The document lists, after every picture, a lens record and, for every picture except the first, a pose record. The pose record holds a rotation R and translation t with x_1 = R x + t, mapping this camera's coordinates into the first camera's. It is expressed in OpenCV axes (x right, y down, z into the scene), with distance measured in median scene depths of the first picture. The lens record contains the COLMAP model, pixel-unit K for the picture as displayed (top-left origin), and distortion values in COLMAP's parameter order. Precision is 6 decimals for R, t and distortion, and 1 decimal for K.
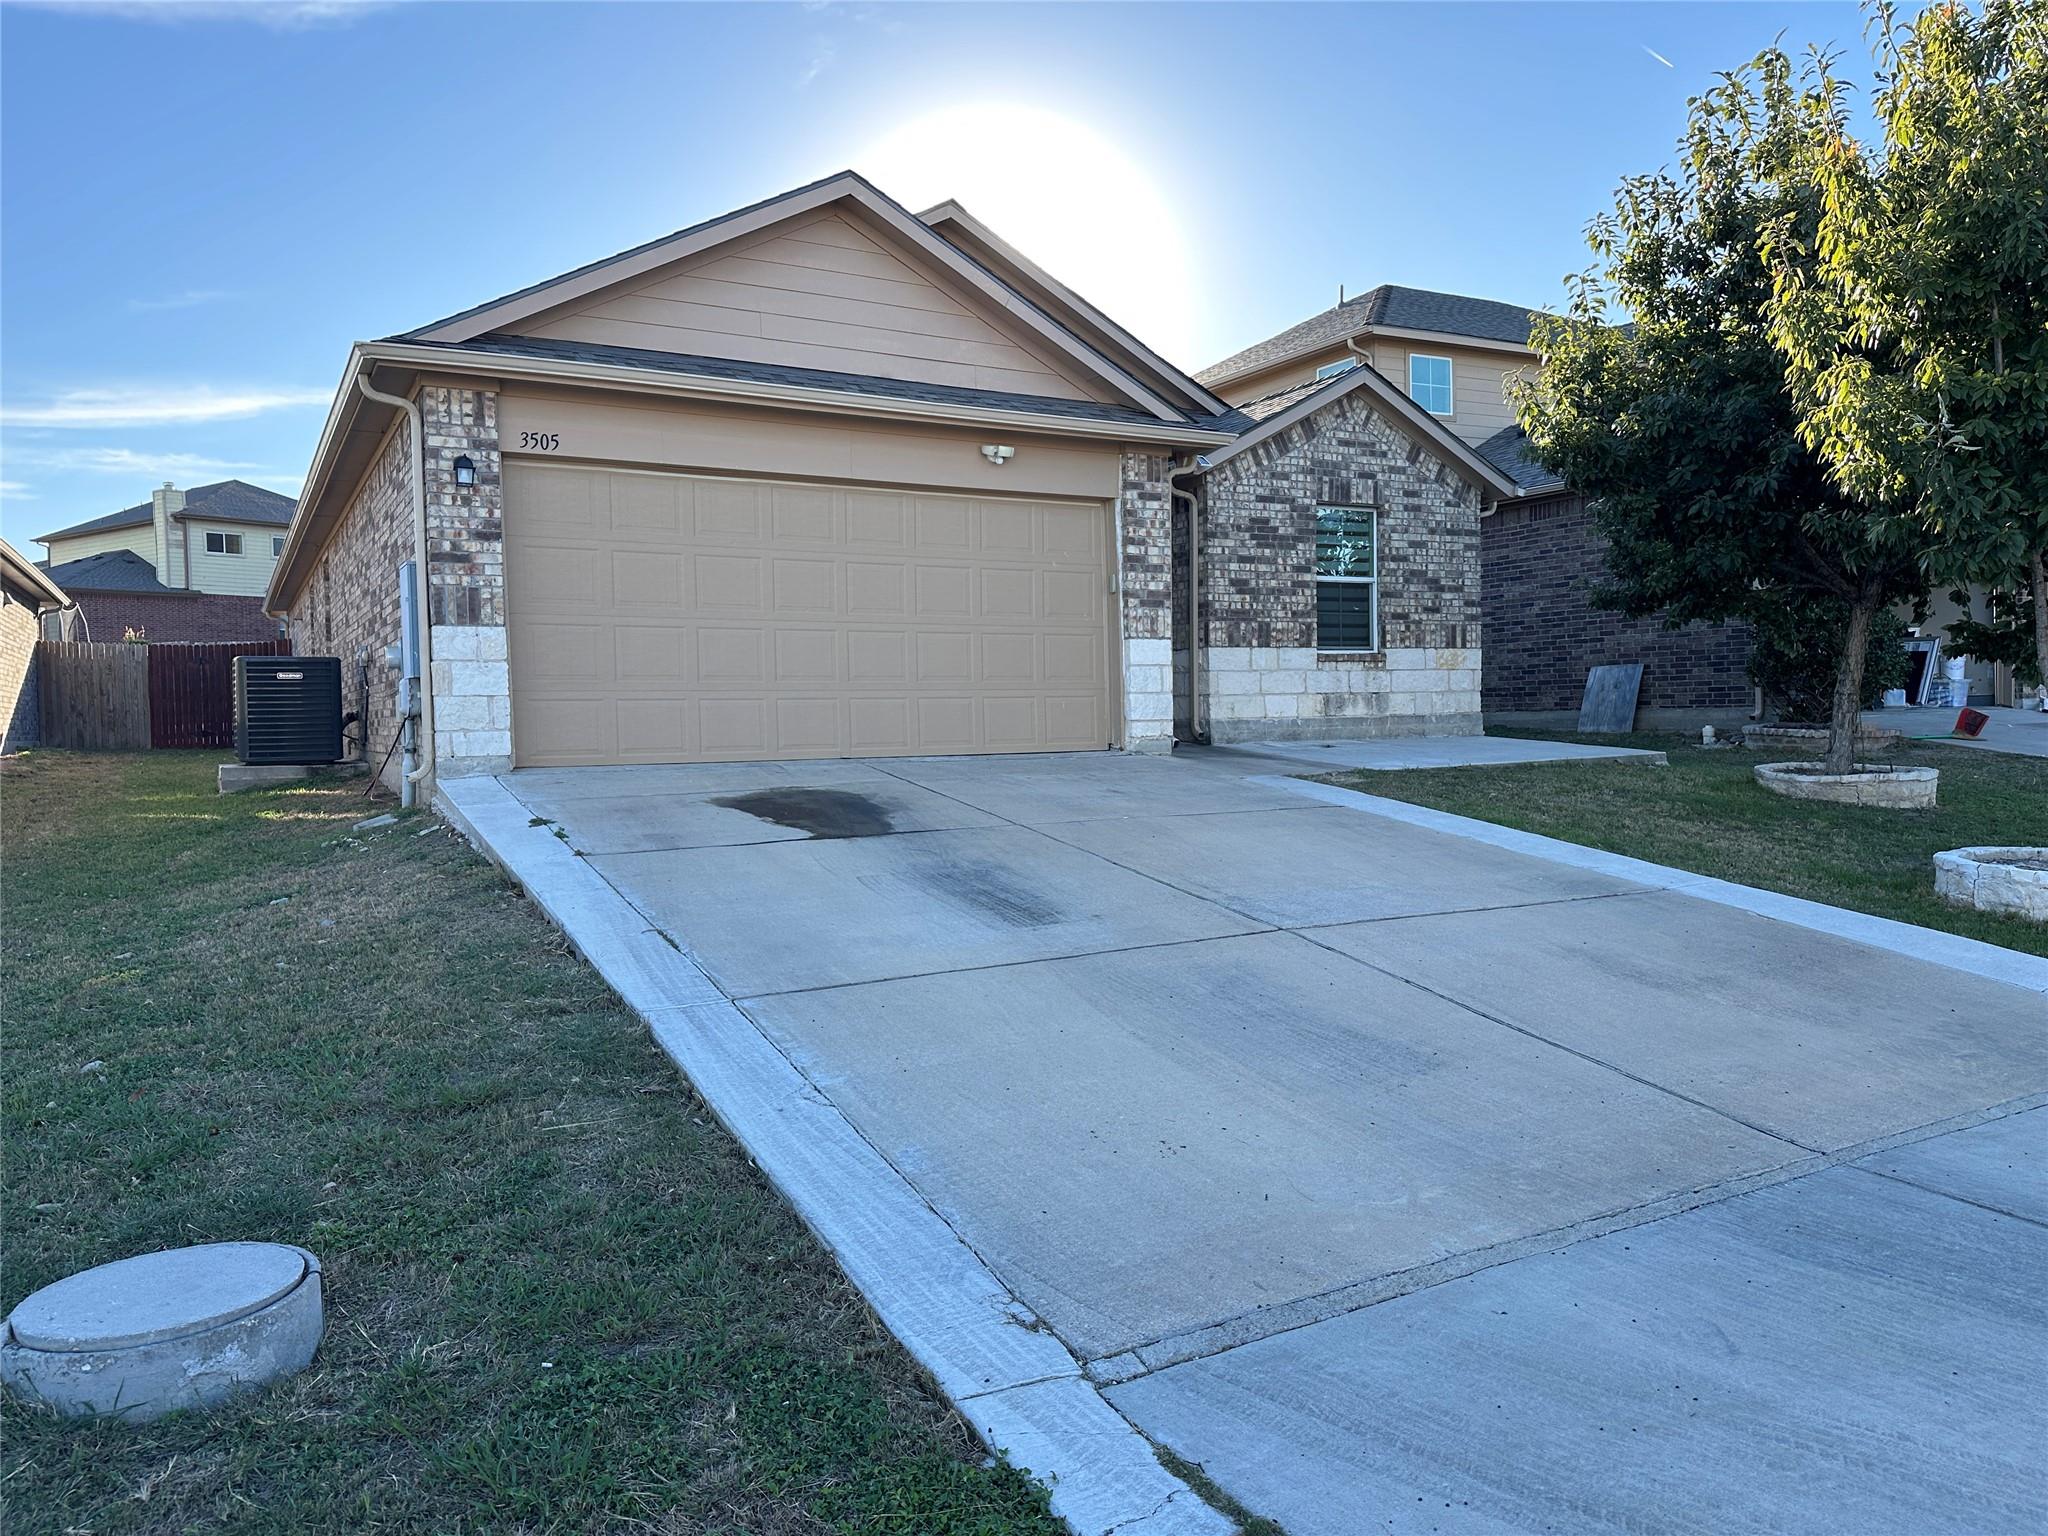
lens RADIAL K [[1435.8, 0, 1021.3], [0, 1435.8, 750.3], [0, 0, 1]] dist [0.067005, -0.073601]
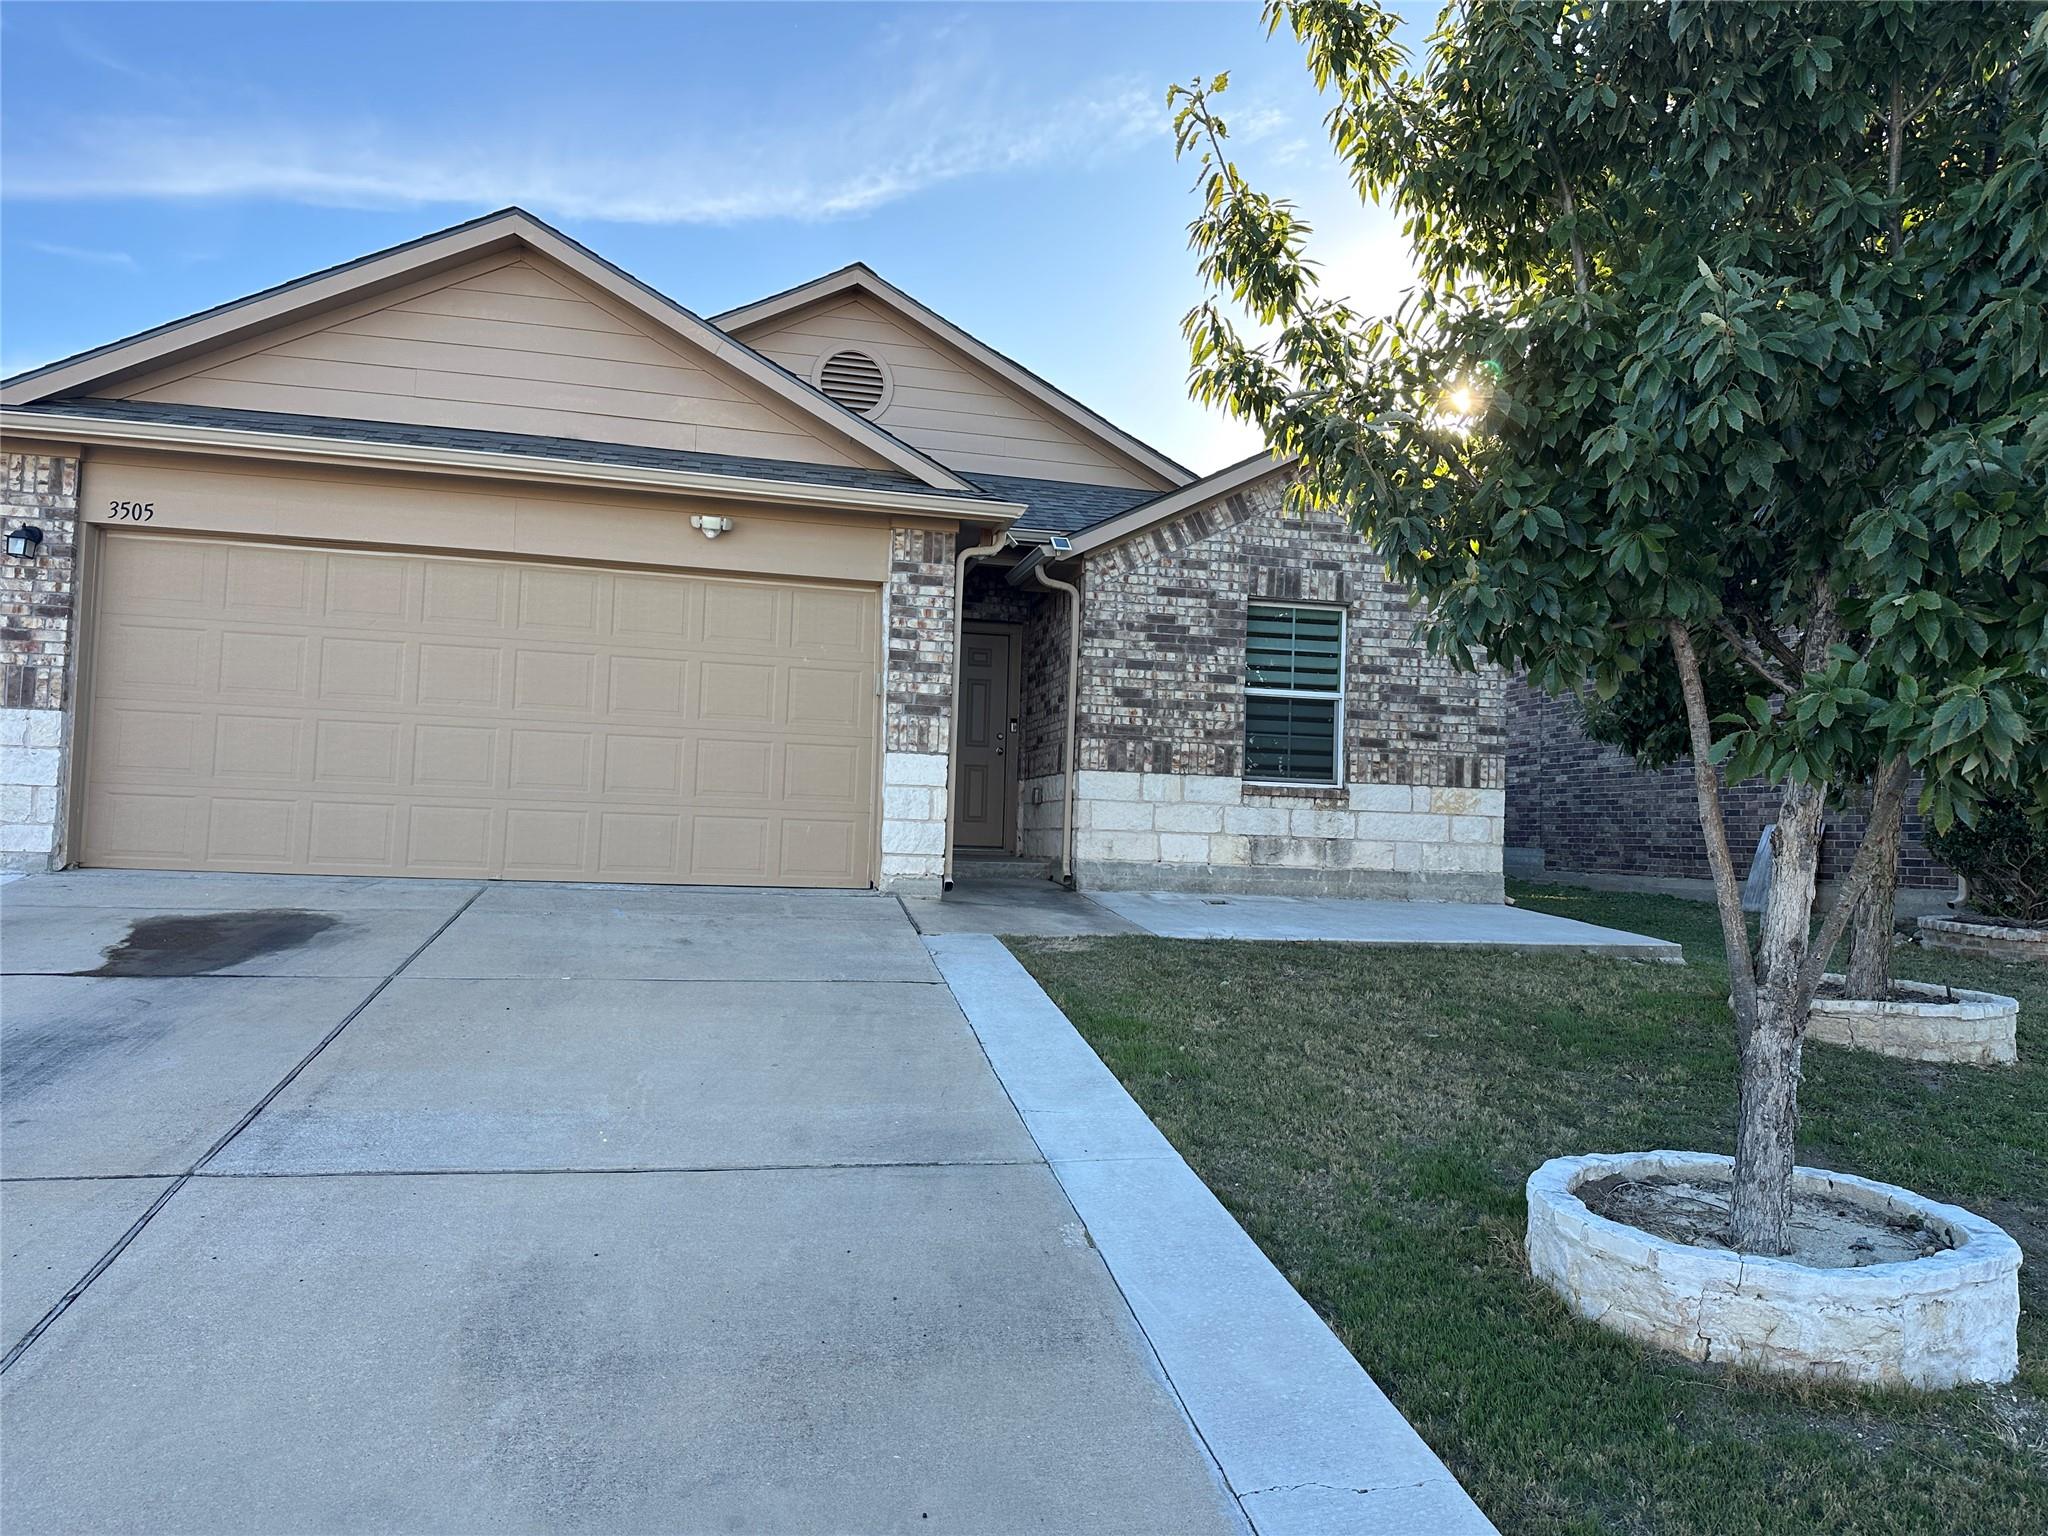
lens RADIAL K [[1435.8, 0, 1024.2], [0, 1435.8, 739.9], [0, 0, 1]] dist [0.067005, -0.073601]
pose [[0.952536, 0.030926, -0.302852, 0.335613], [-0.059880, 0.994425, -0.086790, -0.016263], [0.298479, 0.100806, 0.949078, 0.214587]]
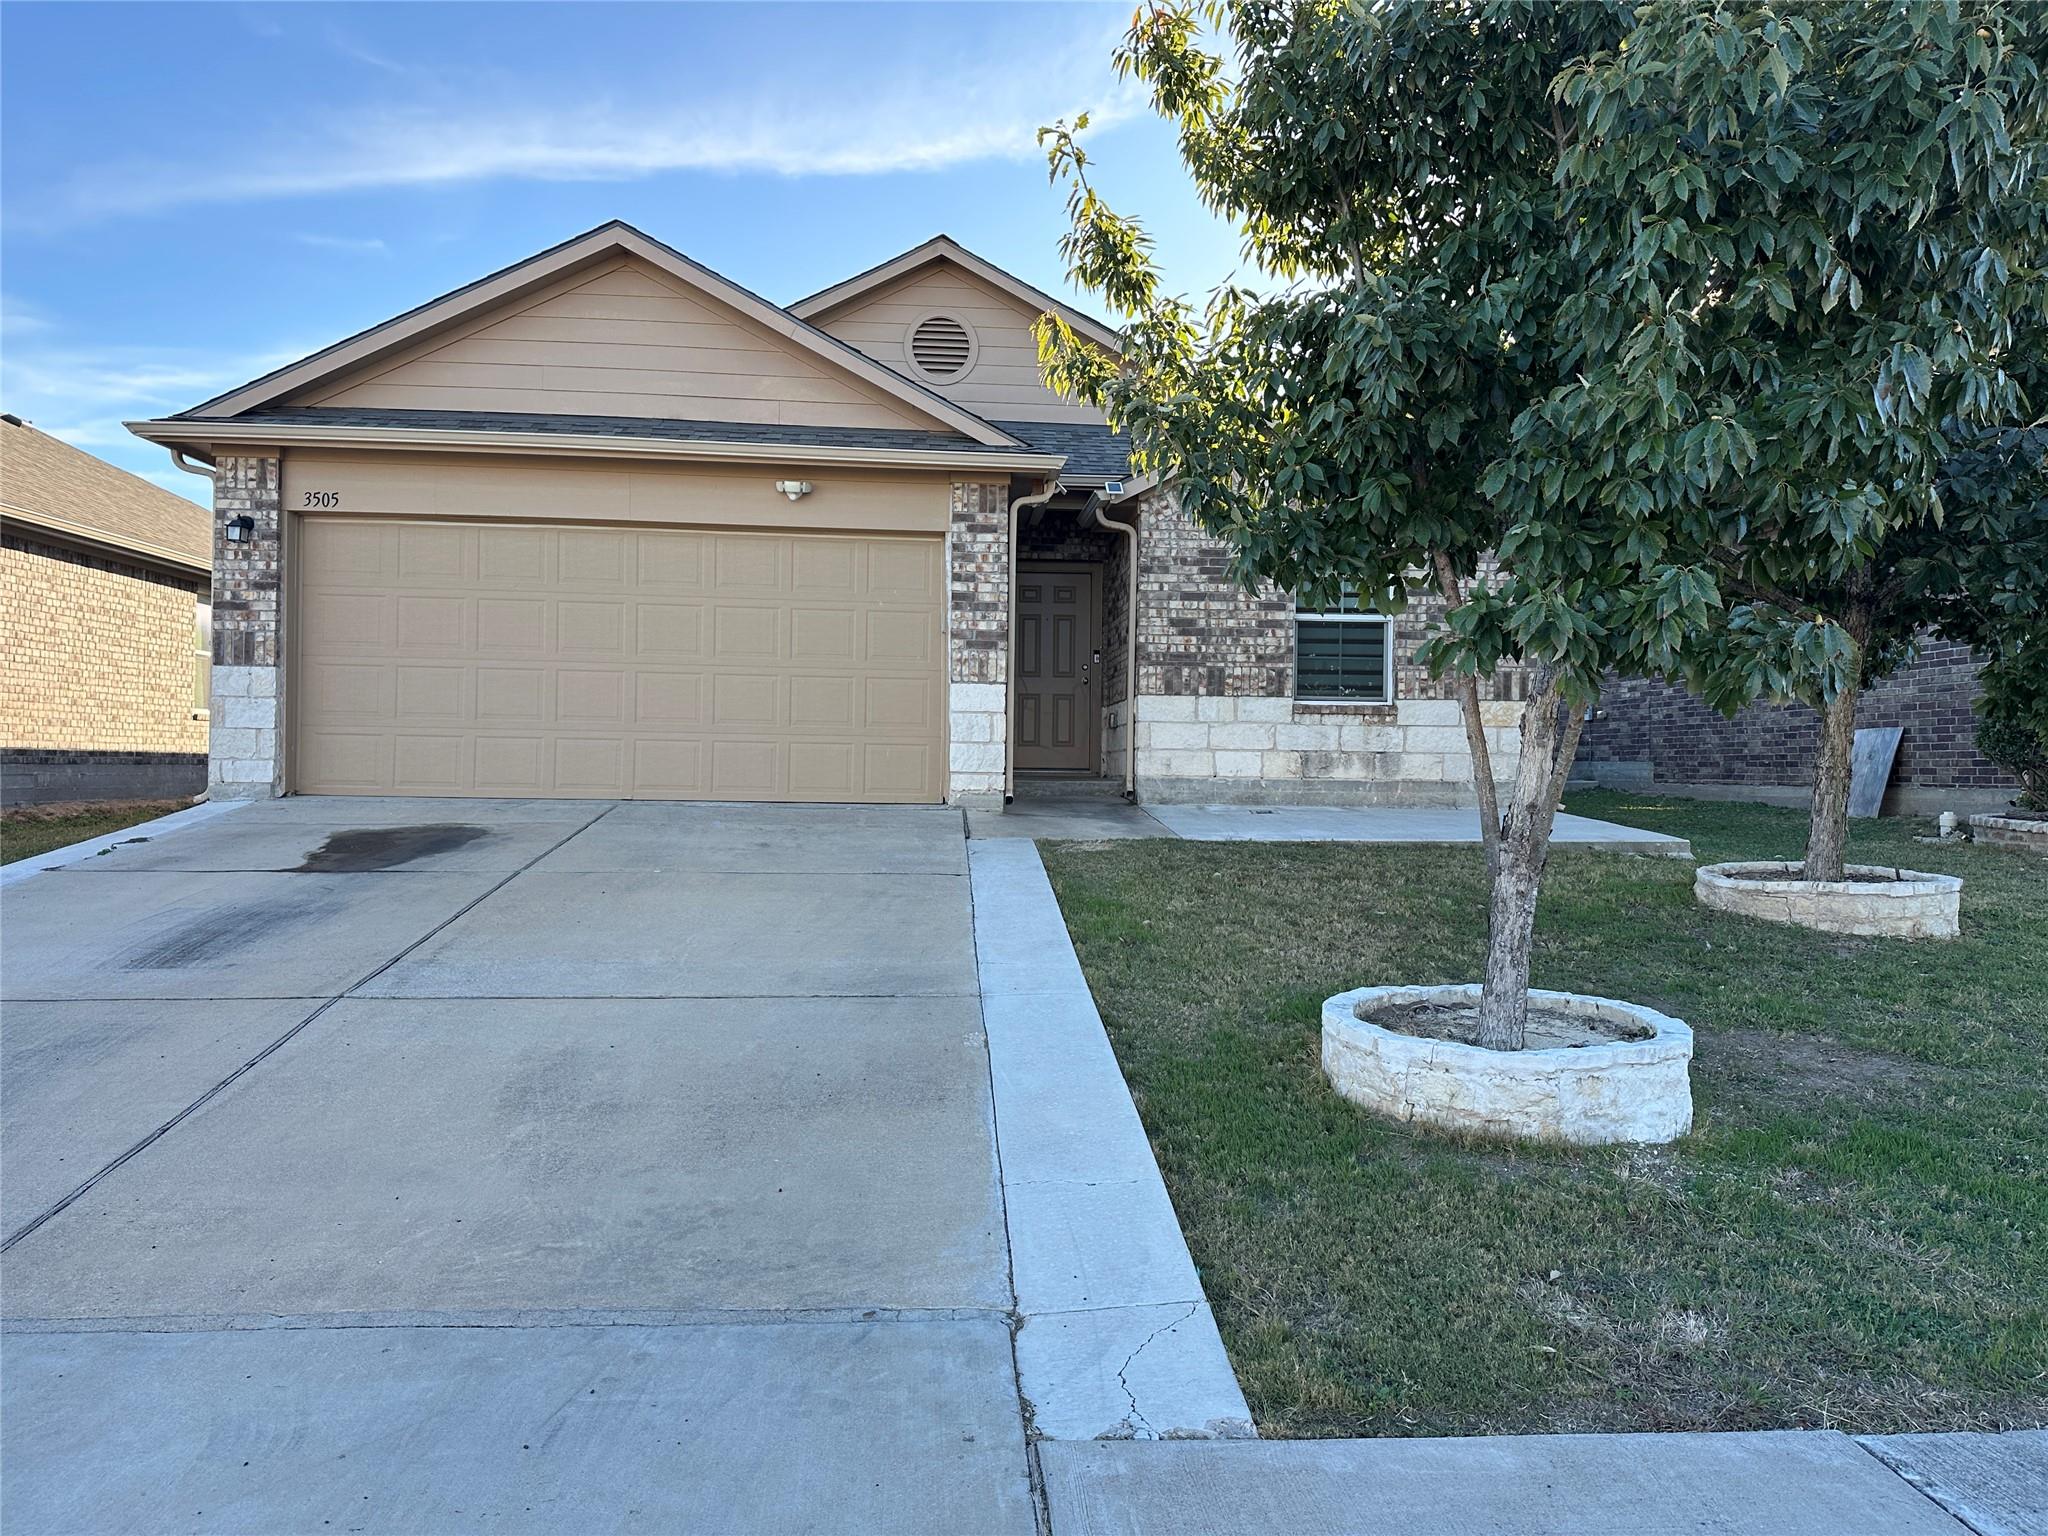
lens RADIAL K [[1435.8, 0, 1022.9], [0, 1435.8, 734.0], [0, 0, 1]] dist [0.067005, -0.073601]
pose [[0.903811, 0.020352, -0.427447, 0.433333], [-0.041543, 0.998323, -0.040306, -0.008590], [0.425910, 0.054187, 0.903142, 0.163518]]
